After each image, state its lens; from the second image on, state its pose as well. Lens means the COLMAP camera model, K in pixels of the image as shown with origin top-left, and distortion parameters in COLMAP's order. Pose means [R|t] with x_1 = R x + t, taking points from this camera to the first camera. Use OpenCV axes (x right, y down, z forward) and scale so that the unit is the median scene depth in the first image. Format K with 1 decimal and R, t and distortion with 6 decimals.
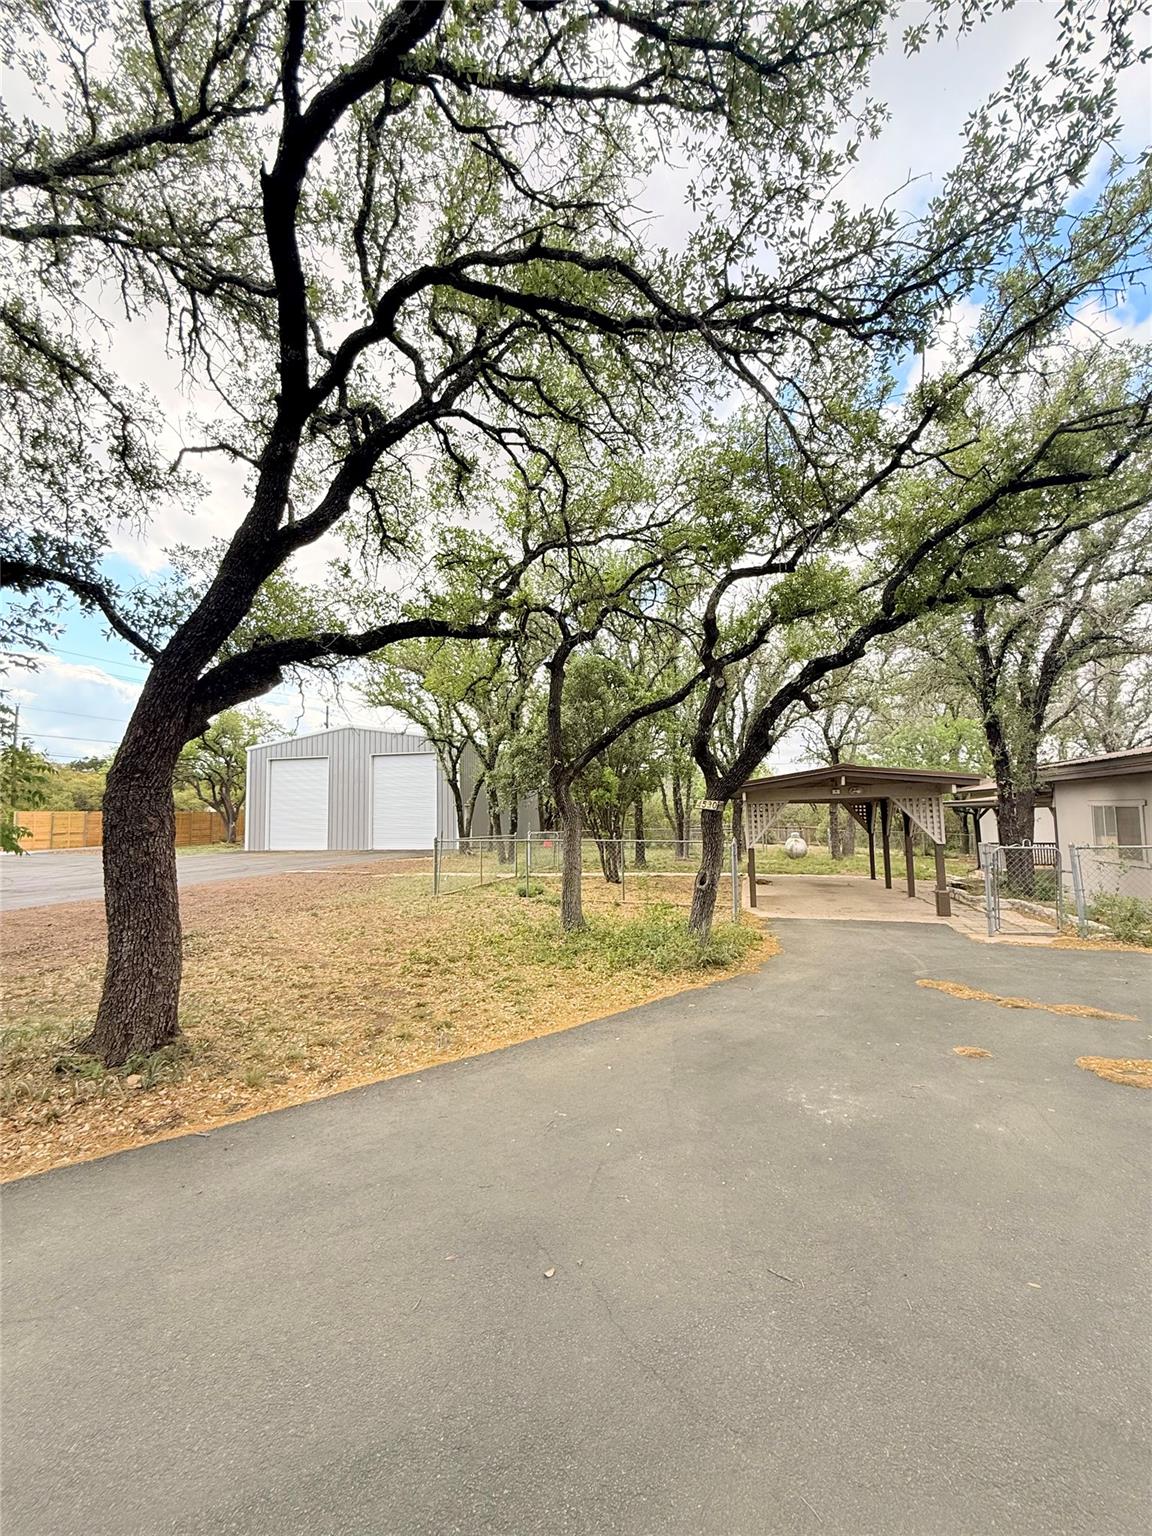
lens RADIAL K [[616.0, 0, 576.0], [0, 616.0, 768.0], [0, 0, 1]] dist [-0.009904, -0.000321]
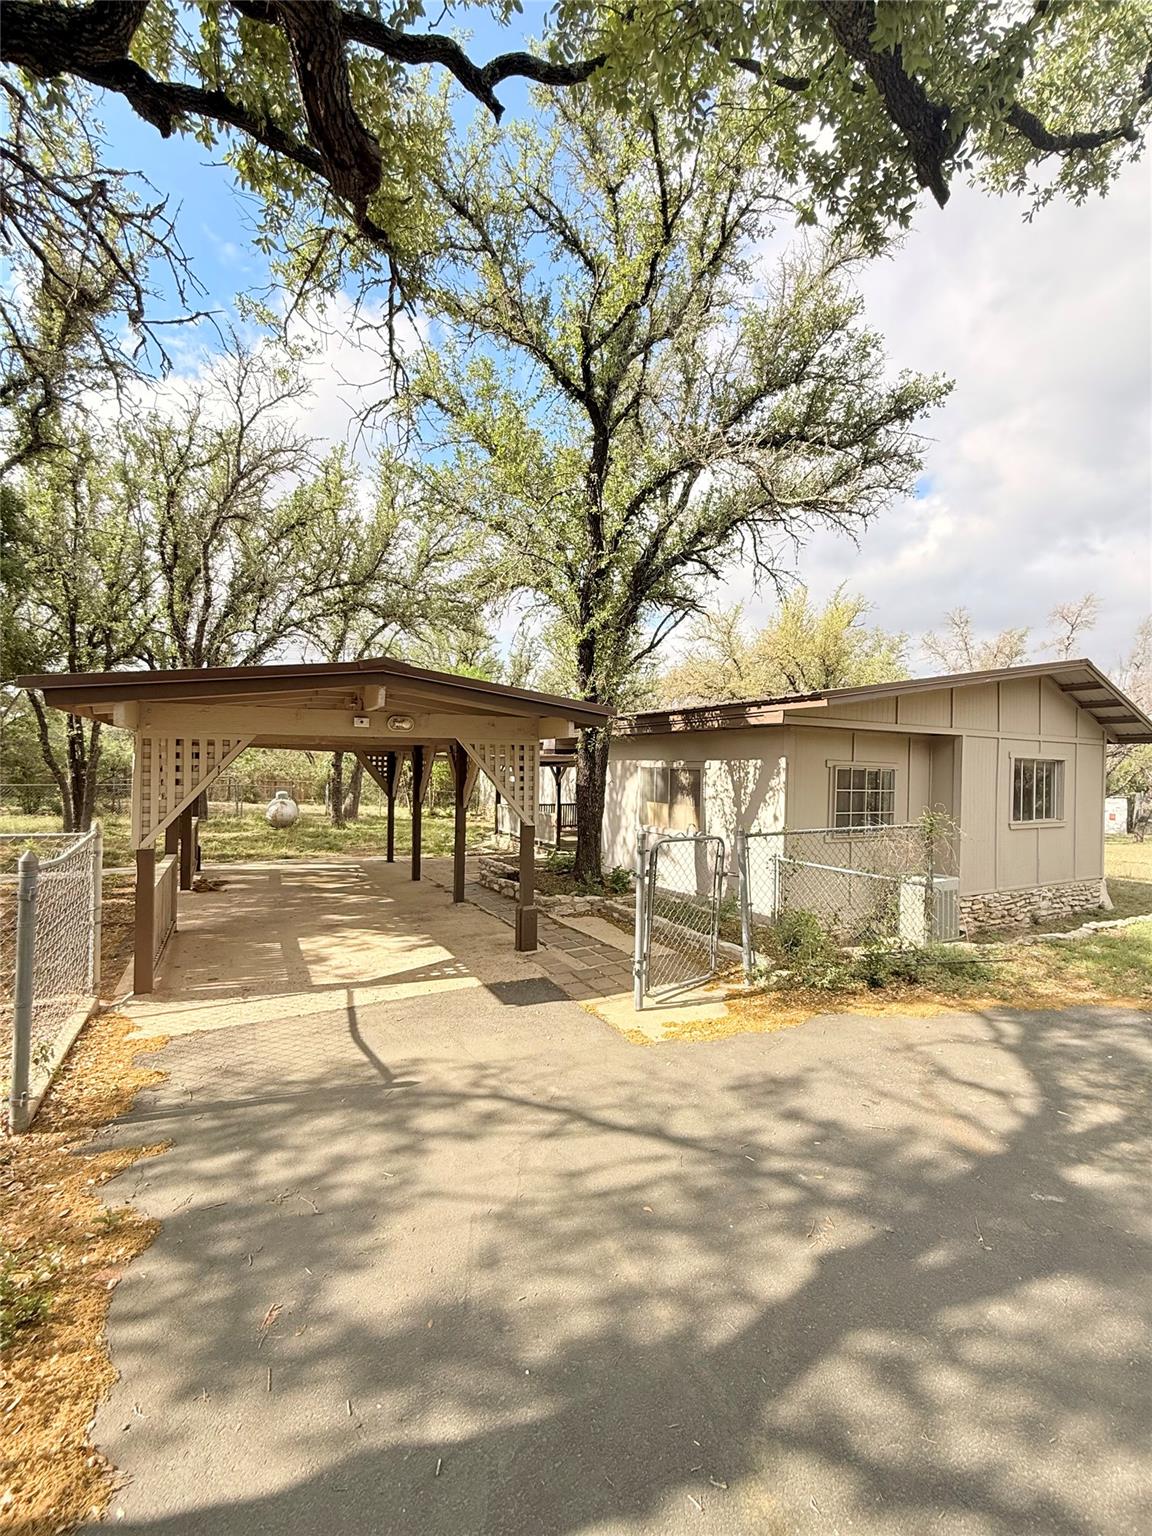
lens RADIAL K [[616.0, 0, 576.0], [0, 616.0, 768.0], [0, 0, 1]] dist [-0.009904, -0.000321]
pose [[0.711327, 0.029221, 0.702253, 0.170697], [-0.086909, 0.995125, 0.046625, 0.031035], [-0.697467, -0.094197, 0.710399, 0.446983]]
